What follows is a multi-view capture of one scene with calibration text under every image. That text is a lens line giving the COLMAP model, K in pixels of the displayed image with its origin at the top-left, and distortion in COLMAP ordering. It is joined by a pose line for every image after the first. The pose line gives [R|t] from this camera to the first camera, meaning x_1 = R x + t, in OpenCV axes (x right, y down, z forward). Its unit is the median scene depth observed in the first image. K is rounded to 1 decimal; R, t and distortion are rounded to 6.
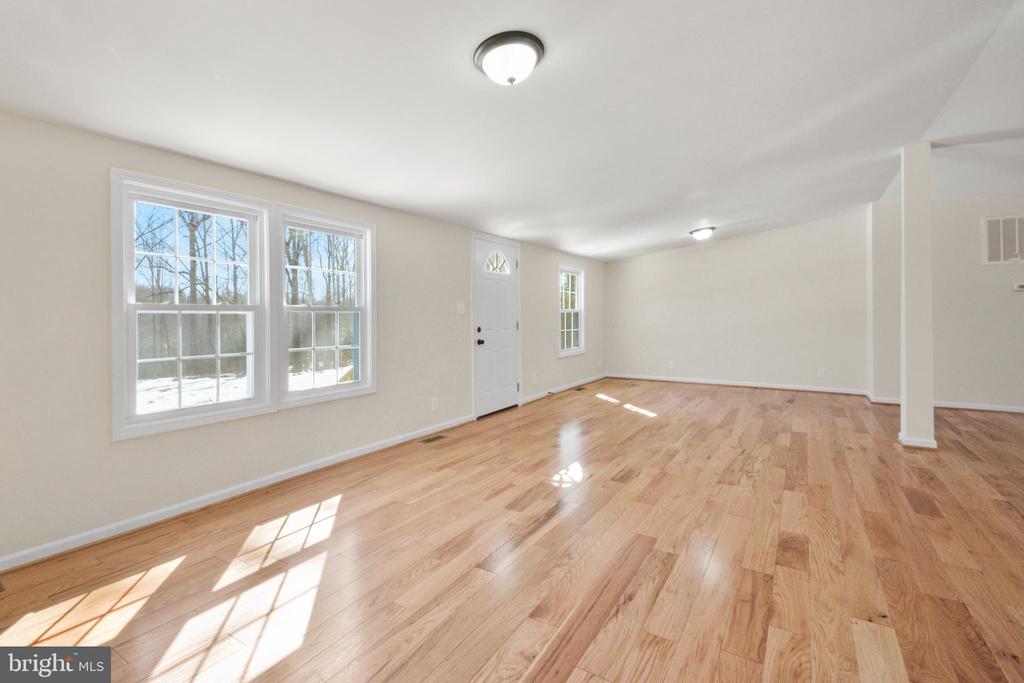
lens RADIAL K [[486.6, 0, 504.3], [0, 486.6, 318.1], [0, 0, 1]] dist [0.003227, 0.000124]
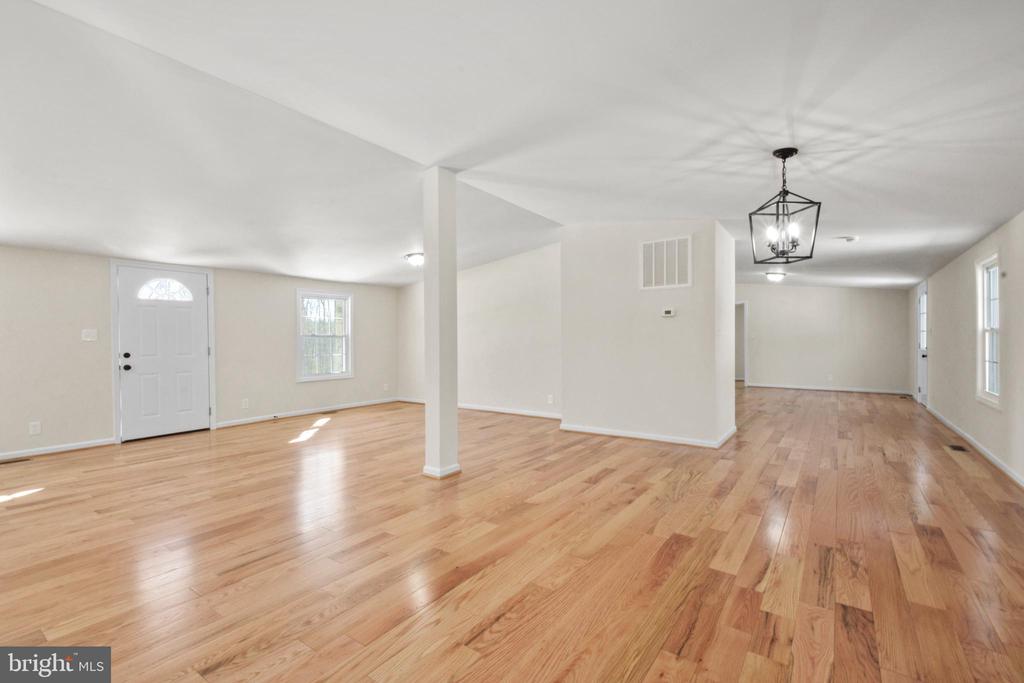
lens RADIAL K [[486.6, 0, 514.0], [0, 486.6, 345.5], [0, 0, 1]] dist [0.003227, 0.000124]
pose [[0.999144, 0.001461, -0.041342, 0.801457], [-0.000729, 0.999843, 0.017704, -0.015410], [0.041361, -0.017659, 0.998988, 0.013298]]
